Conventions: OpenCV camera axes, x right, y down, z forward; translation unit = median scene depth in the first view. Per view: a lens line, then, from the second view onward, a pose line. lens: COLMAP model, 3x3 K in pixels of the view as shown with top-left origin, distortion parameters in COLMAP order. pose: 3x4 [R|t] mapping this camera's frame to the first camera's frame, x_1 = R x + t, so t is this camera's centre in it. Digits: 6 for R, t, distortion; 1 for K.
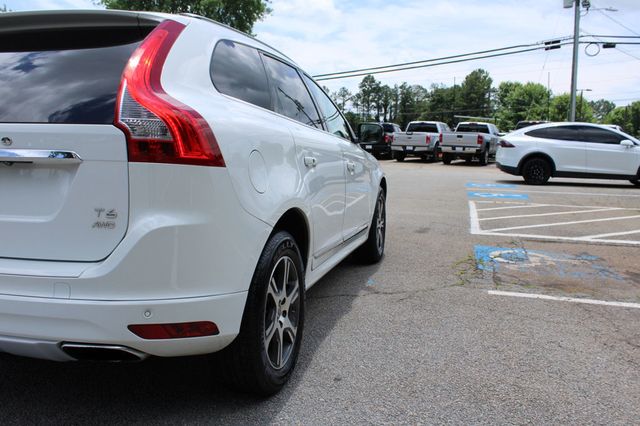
lens RADIAL K [[557.0, 0, 320.0], [0, 557.0, 213.0], [0, 0, 1]] dist [-0.157543, 0.147710]
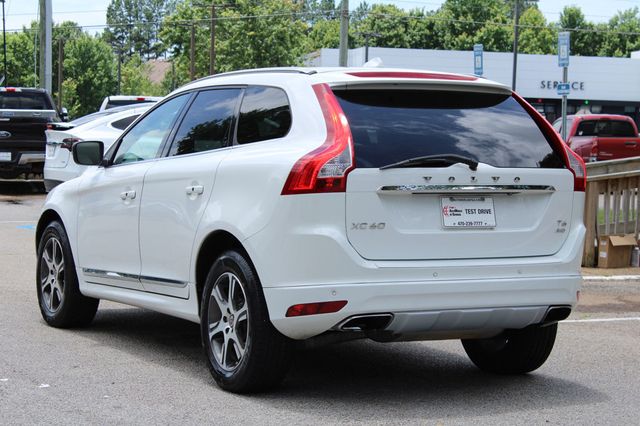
lens RADIAL K [[1549.8, 0, 320.0], [0, 1549.8, 213.0], [0, 0, 1]] dist [0.082796, 0.291270]
pose [[0.748647, -0.037220, 0.661923, -0.246129], [0.082759, 0.995860, -0.037606, 0.005213], [-0.657783, 0.082934, 0.748628, -0.122316]]
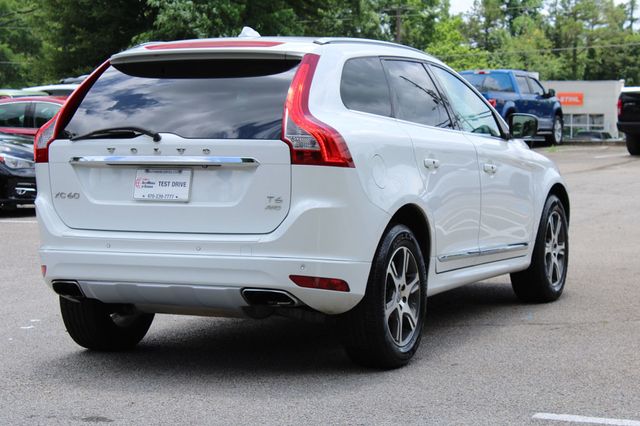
lens RADIAL K [[1549.8, 0, 320.0], [0, 1549.8, 213.0], [0, 0, 1]] dist [0.082796, 0.291270]
pose [[0.986678, -0.011500, -0.162280, 0.025298], [0.001427, 0.998072, -0.062050, 0.018435], [0.162681, 0.060992, 0.984792, -0.192687]]
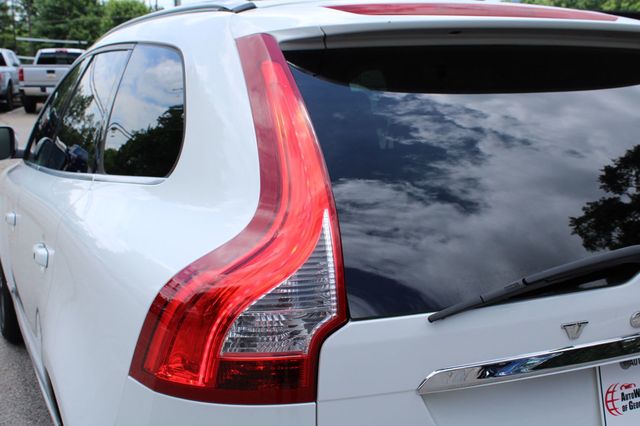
lens RADIAL K [[767.3, 0, 320.0], [0, 767.3, 213.0], [0, 0, 1]] dist [-0.032215, -0.011477]
pose [[0.770122, -0.140278, 0.622282, -0.090529], [0.100876, 0.990027, 0.098335, -0.021245], [-0.629871, -0.012957, 0.776592, 0.042110]]
